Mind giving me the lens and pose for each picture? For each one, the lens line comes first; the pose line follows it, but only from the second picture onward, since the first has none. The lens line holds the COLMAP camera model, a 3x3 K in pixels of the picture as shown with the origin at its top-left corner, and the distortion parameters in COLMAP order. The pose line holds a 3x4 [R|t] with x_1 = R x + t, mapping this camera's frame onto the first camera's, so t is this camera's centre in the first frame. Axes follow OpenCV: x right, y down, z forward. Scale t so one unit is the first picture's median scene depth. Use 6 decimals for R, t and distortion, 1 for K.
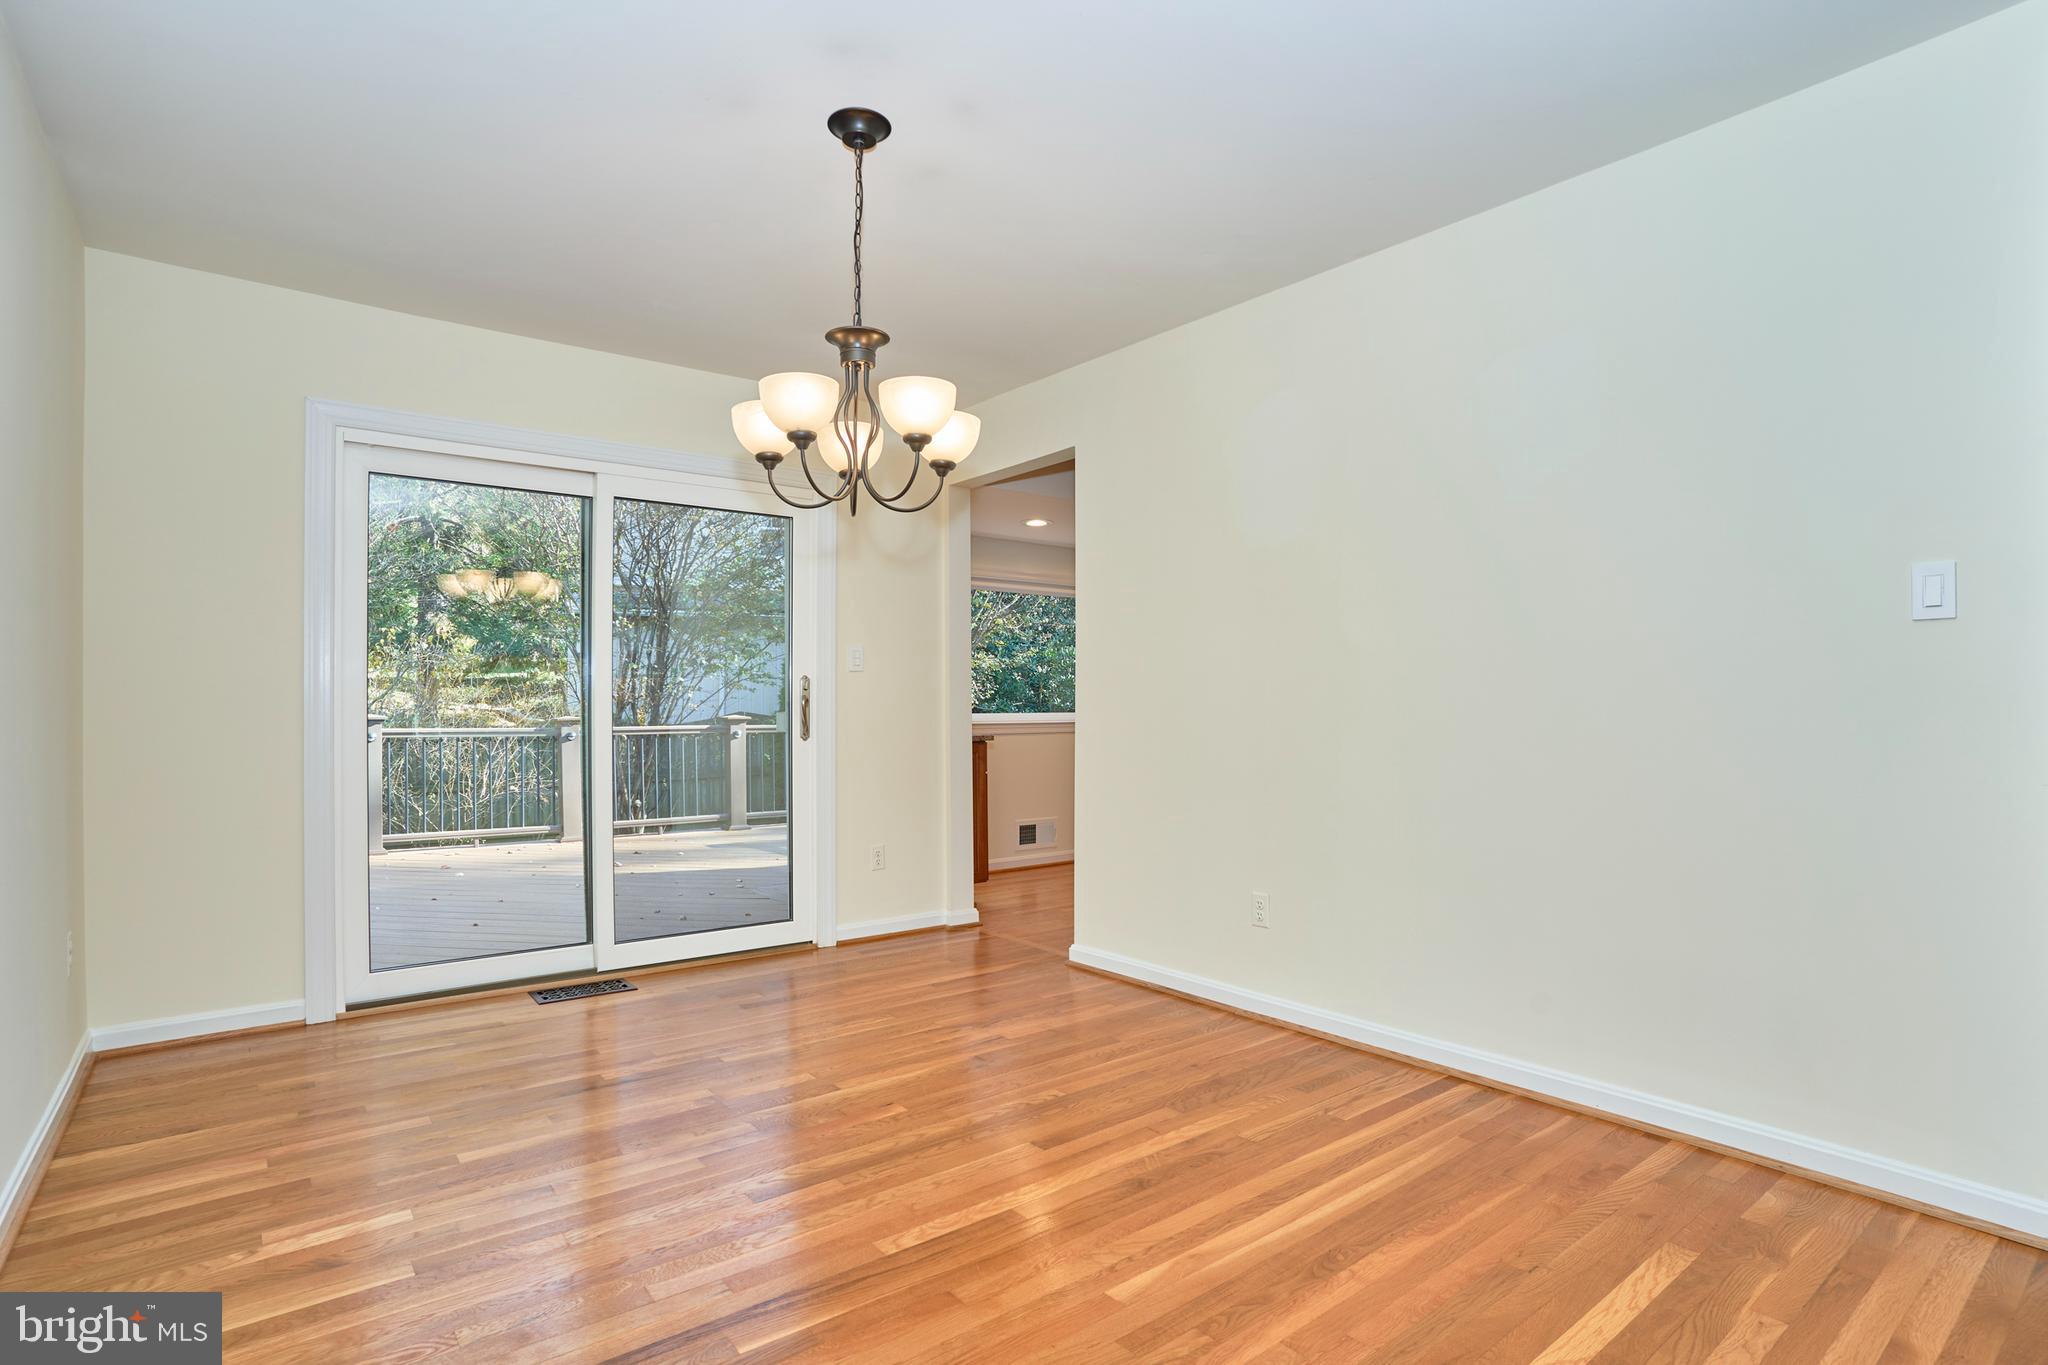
lens RADIAL K [[1005.8, 0, 1019.8], [0, 1005.8, 685.7], [0, 0, 1]] dist [-0.036524, 0.008454]
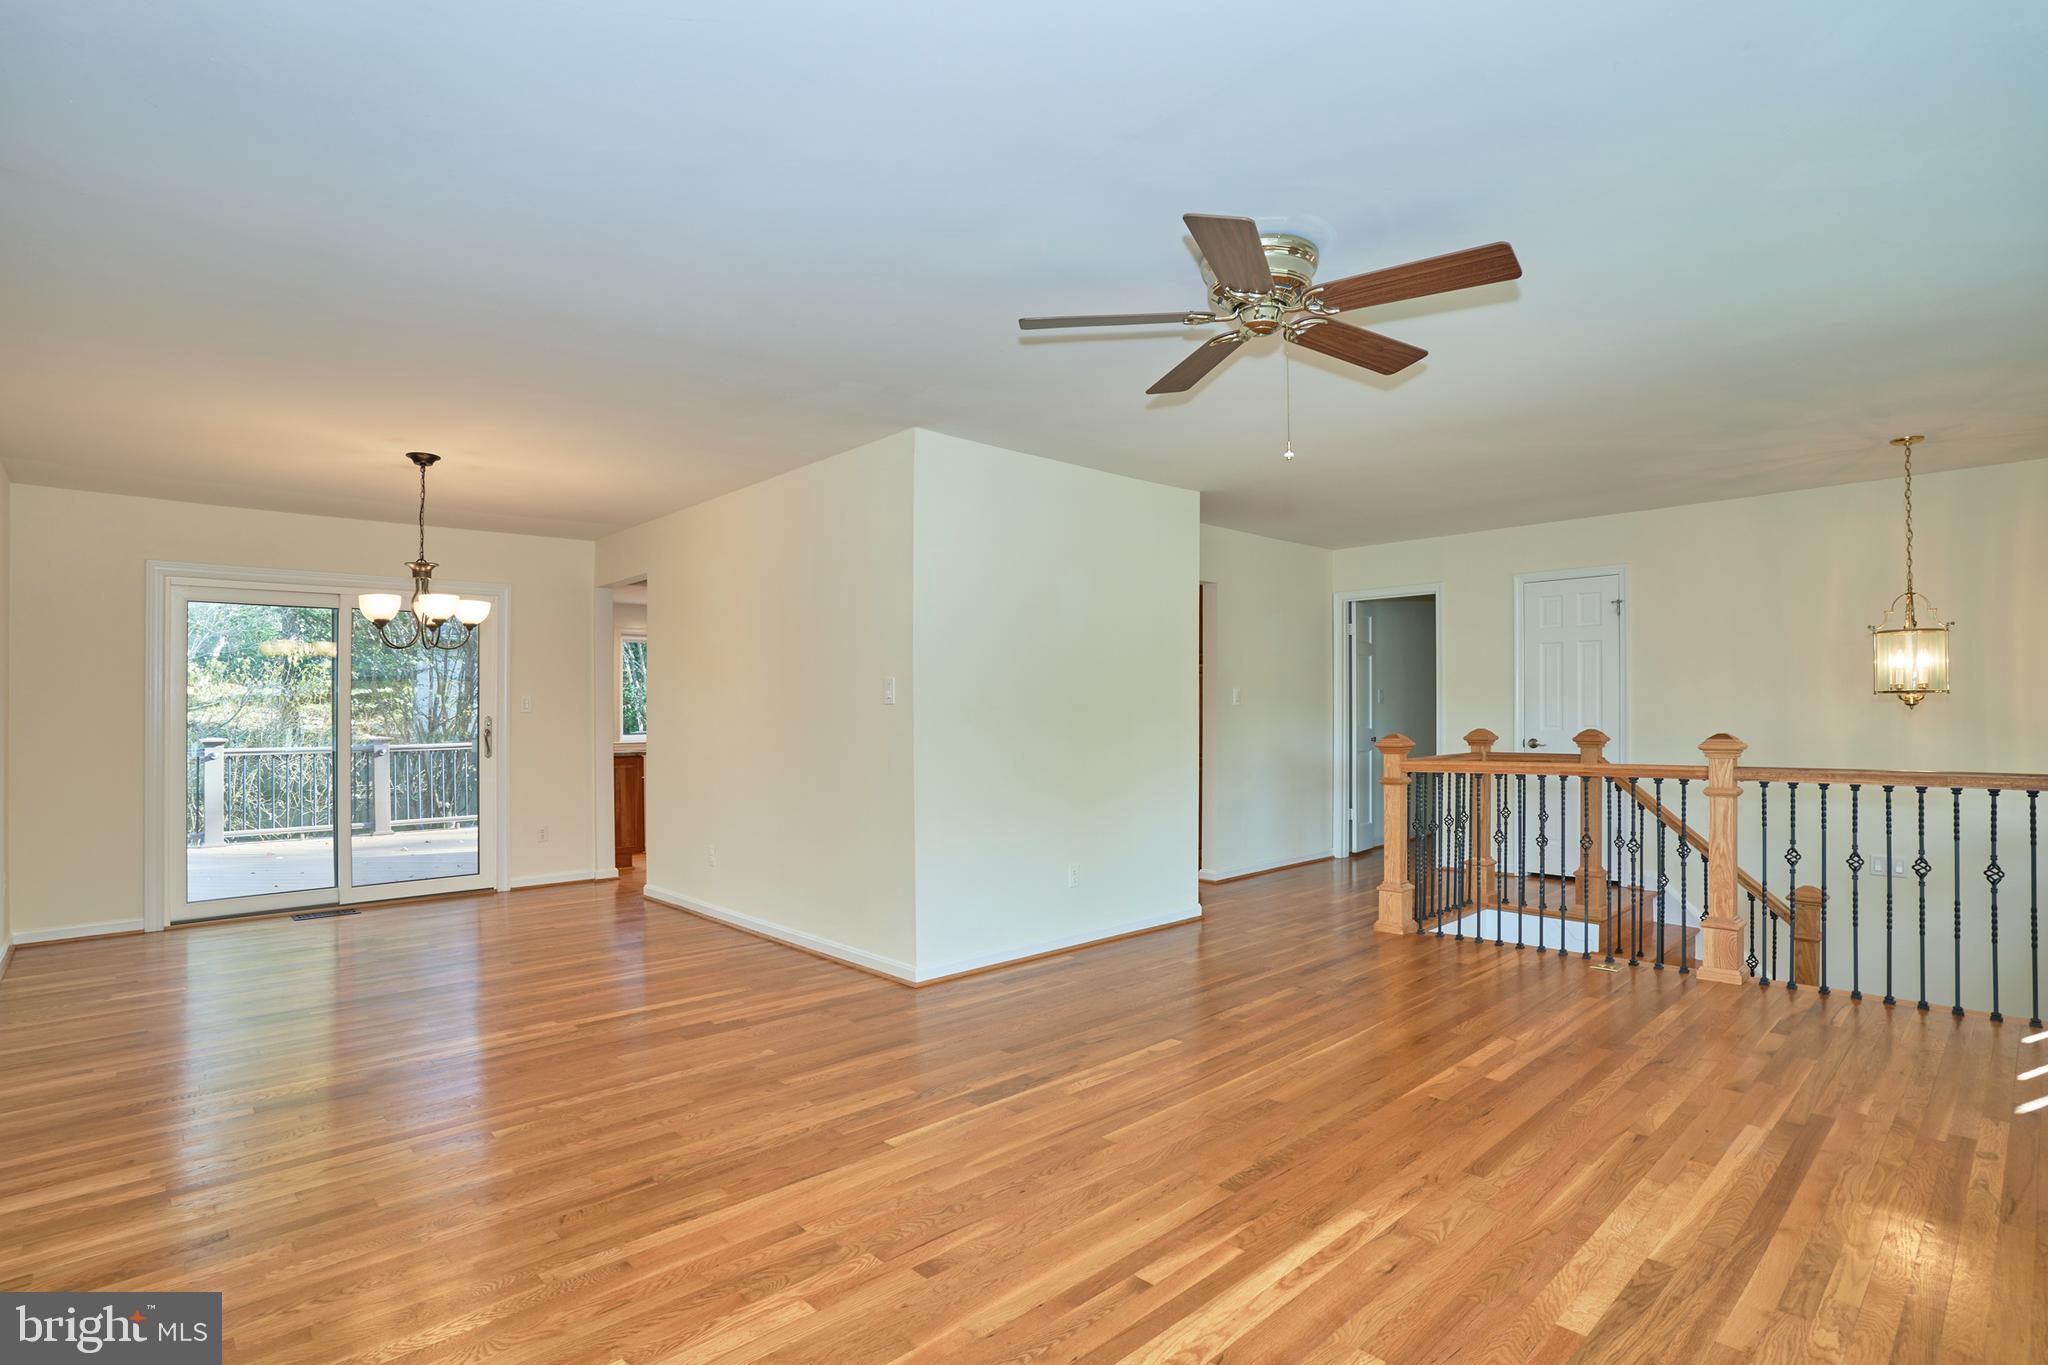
lens RADIAL K [[1005.8, 0, 1005.8], [0, 1005.8, 680.5], [0, 0, 1]] dist [-0.036524, 0.008454]
pose [[0.998137, -0.005485, 0.060773, 0.507186], [0.005996, 0.999948, -0.008226, -0.049331], [-0.060725, 0.008575, 0.998118, -0.602488]]
